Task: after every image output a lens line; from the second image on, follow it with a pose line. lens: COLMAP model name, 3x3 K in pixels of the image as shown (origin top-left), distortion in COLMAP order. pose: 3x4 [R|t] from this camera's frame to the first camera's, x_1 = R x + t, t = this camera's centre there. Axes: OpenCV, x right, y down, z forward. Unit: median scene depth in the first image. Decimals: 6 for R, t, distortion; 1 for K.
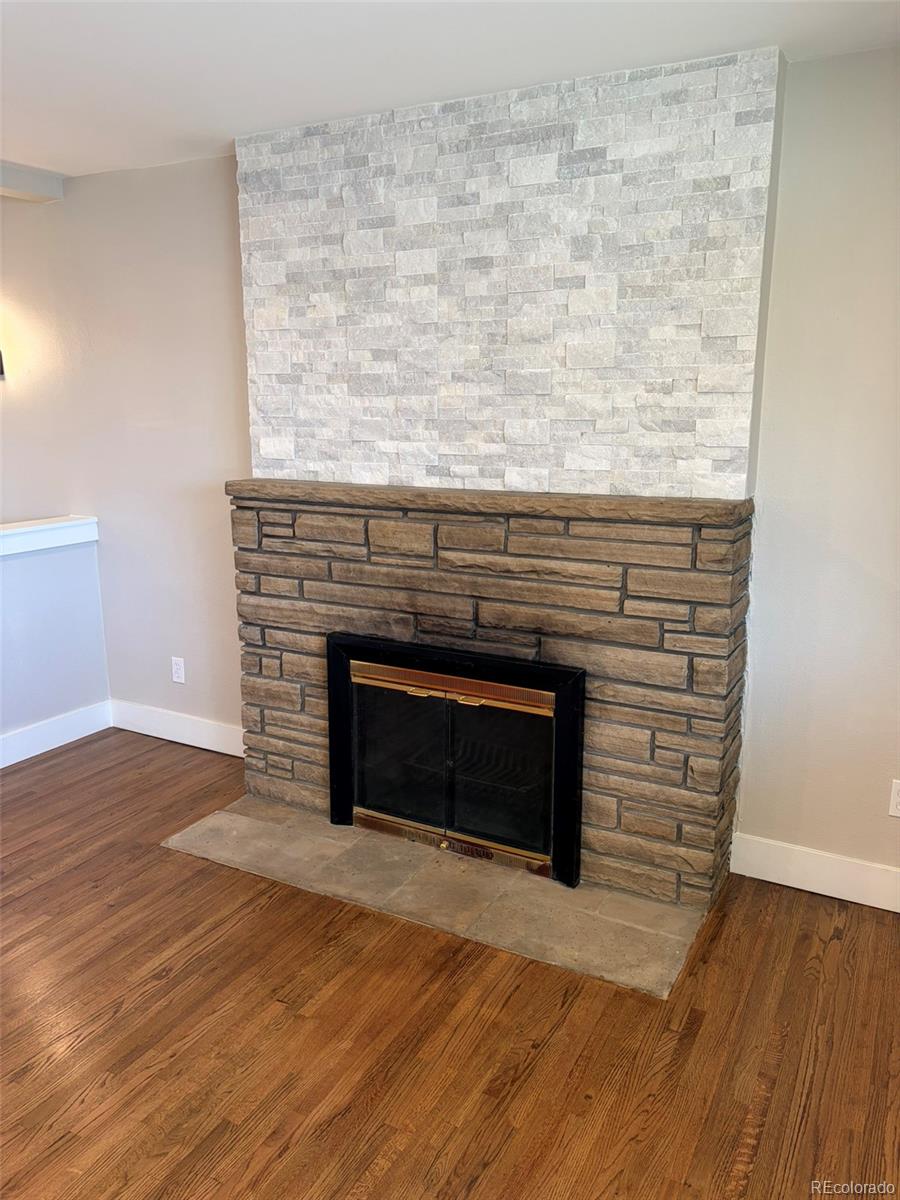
lens RADIAL K [[898.1, 0, 456.0], [0, 898.1, 603.5], [0, 0, 1]] dist [0.039527, -0.006312]
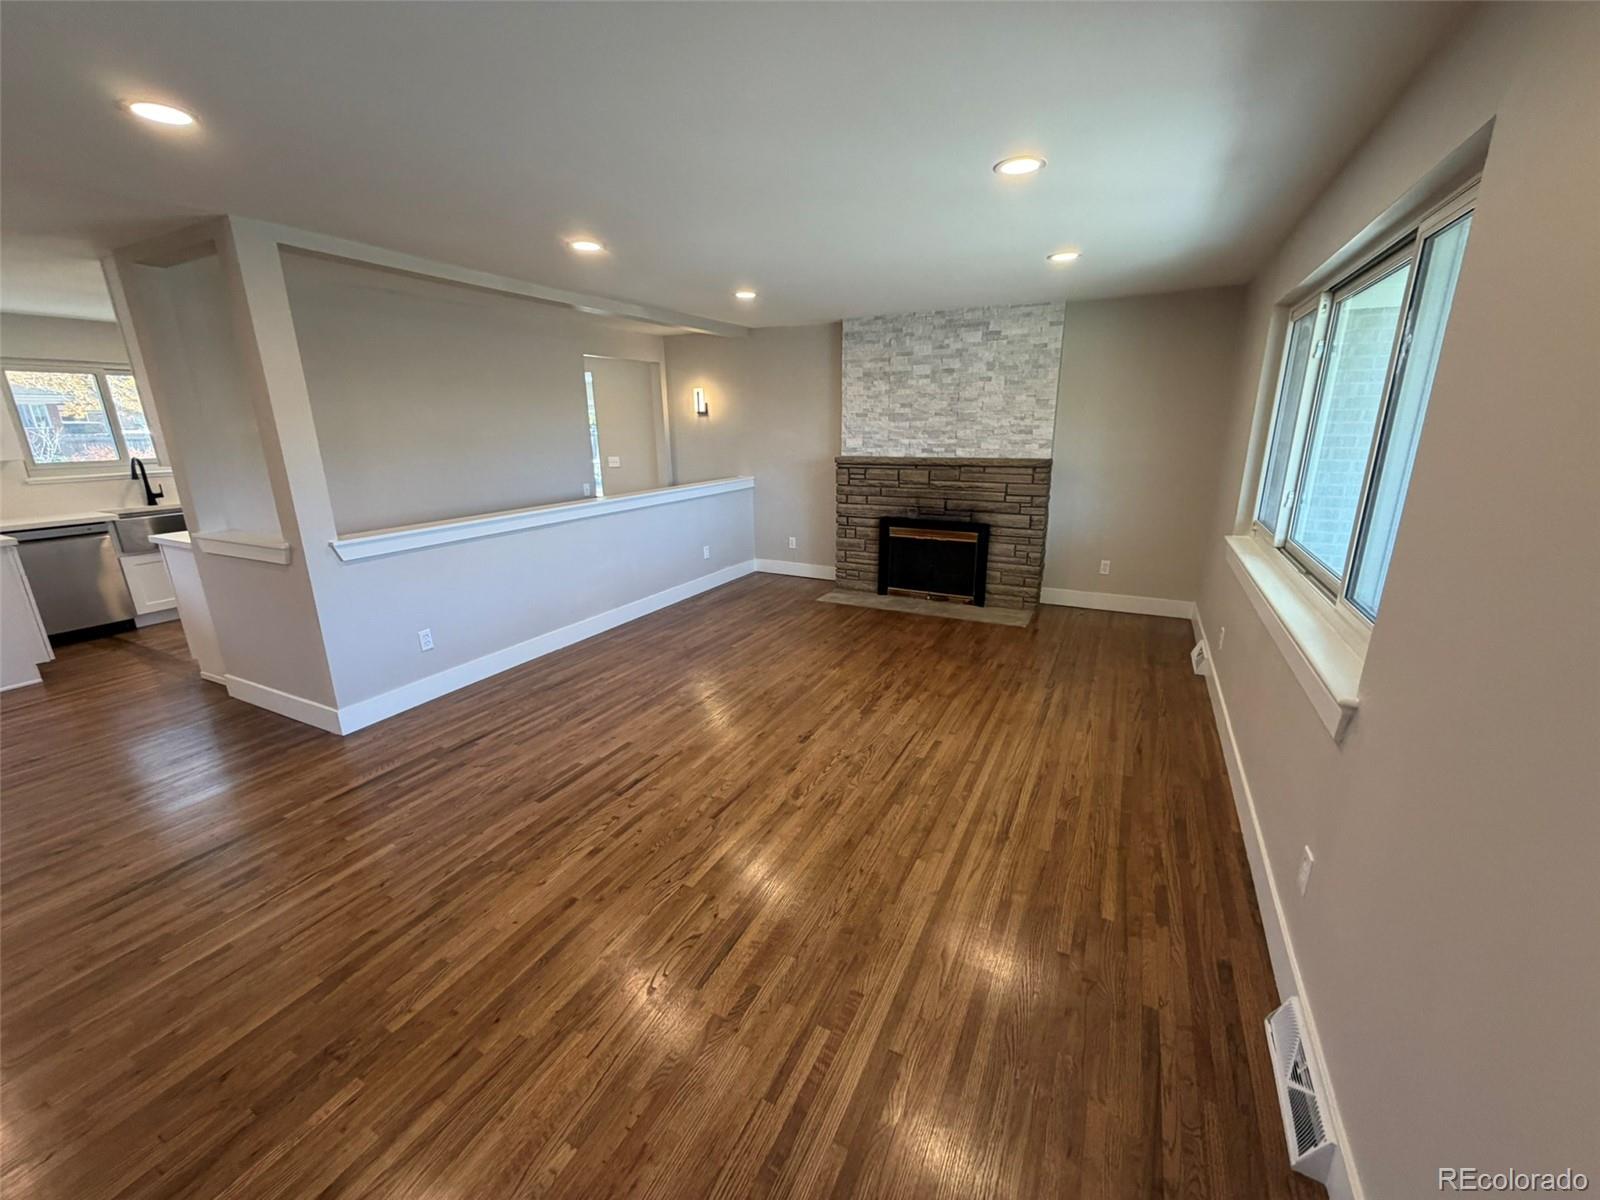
lens RADIAL K [[641.3, 0, 794.3], [0, 641.3, 600.4], [0, 0, 1]] dist [0.000512, 0.000027]
pose [[0.999827, -0.013682, 0.012596, -0.458036], [0.013010, 0.998564, 0.051959, 0.190936], [-0.013289, -0.051786, 0.998570, -0.902011]]
